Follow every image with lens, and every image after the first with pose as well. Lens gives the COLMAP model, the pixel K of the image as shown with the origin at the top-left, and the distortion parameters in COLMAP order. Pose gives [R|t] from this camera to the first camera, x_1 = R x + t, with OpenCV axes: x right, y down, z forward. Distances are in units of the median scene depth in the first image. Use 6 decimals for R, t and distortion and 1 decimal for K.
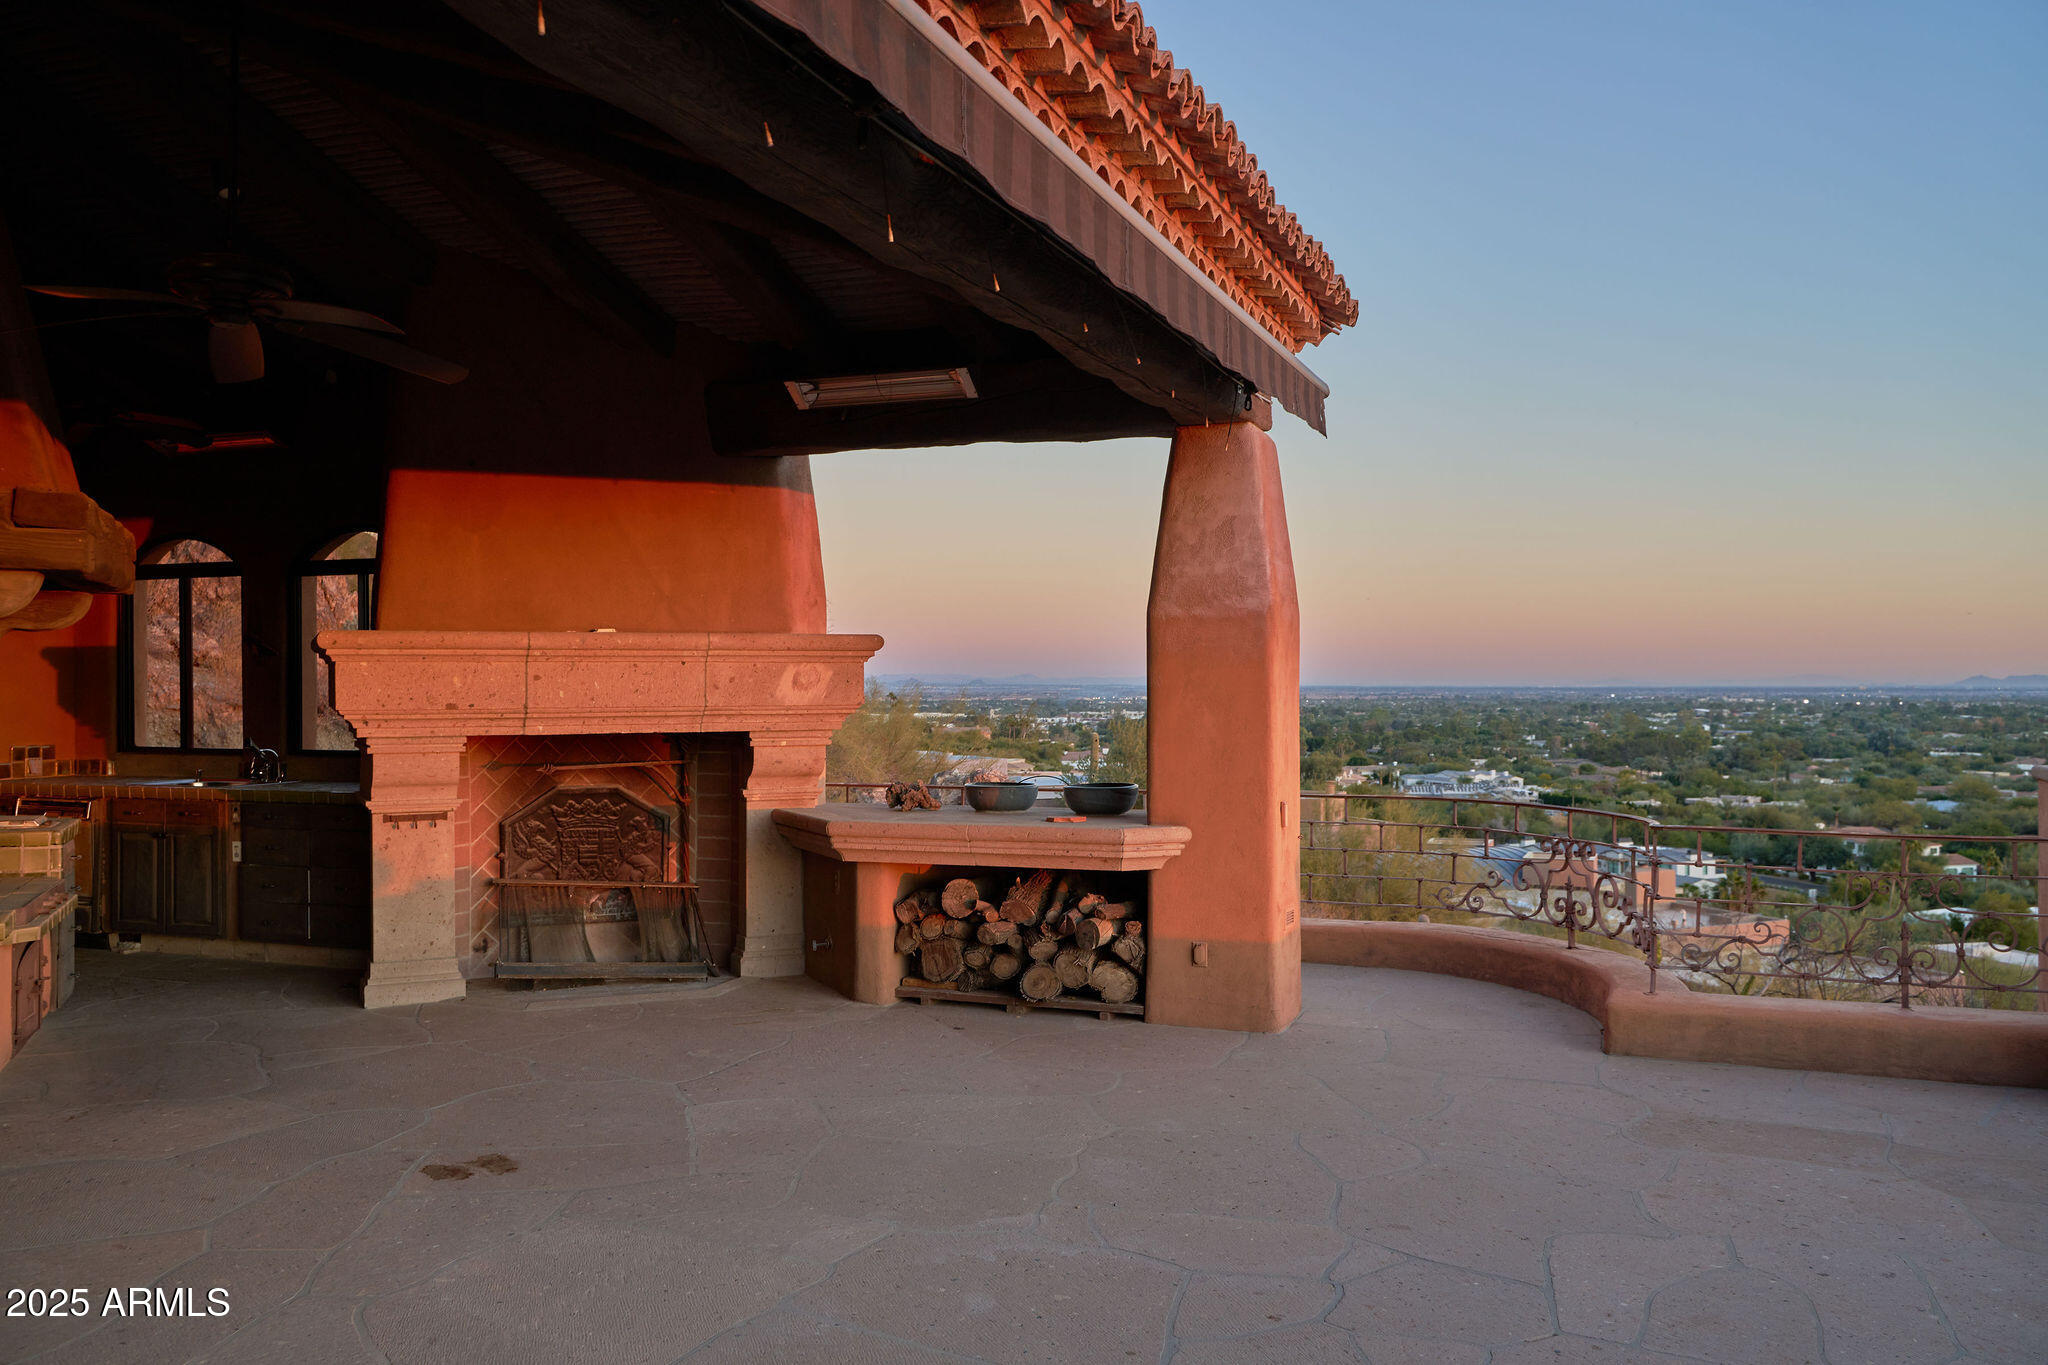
lens RADIAL K [[1641.2, 0, 1024.8], [0, 1641.2, 644.7], [0, 0, 1]] dist [-0.000976, 0.000301]
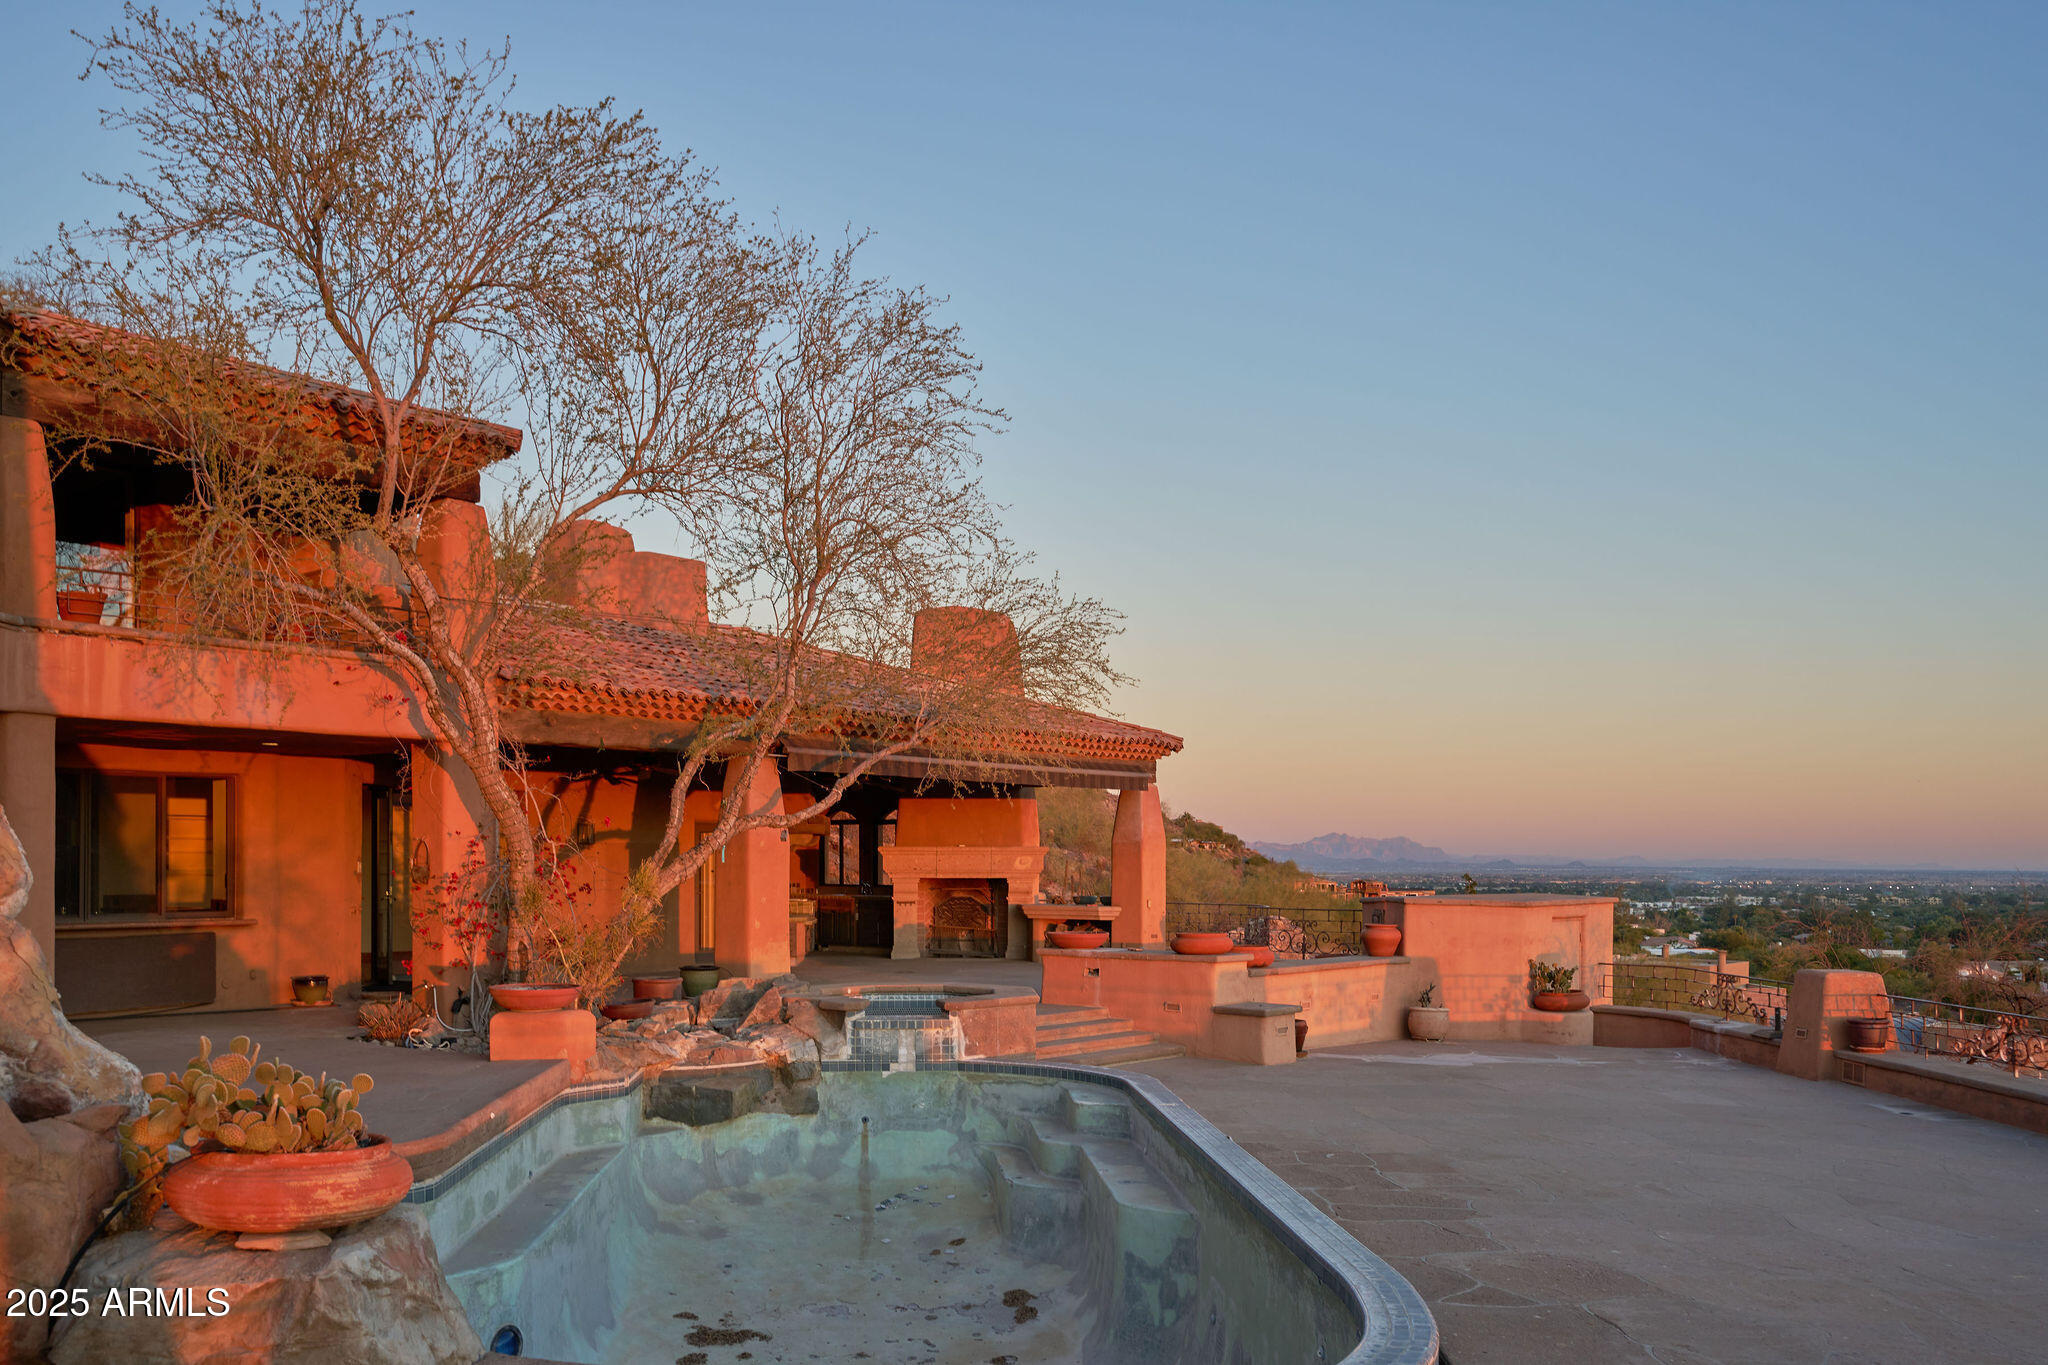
lens RADIAL K [[1716.7, 0, 1024.0], [0, 1716.7, 682.5], [0, 0, 1]] dist [-0.000262, -0.000782]
pose [[0.937357, -0.032027, -0.346895, 0.978460], [0.003589, 0.996600, -0.082312, -0.046817], [0.348352, 0.075911, 0.934285, -2.001858]]
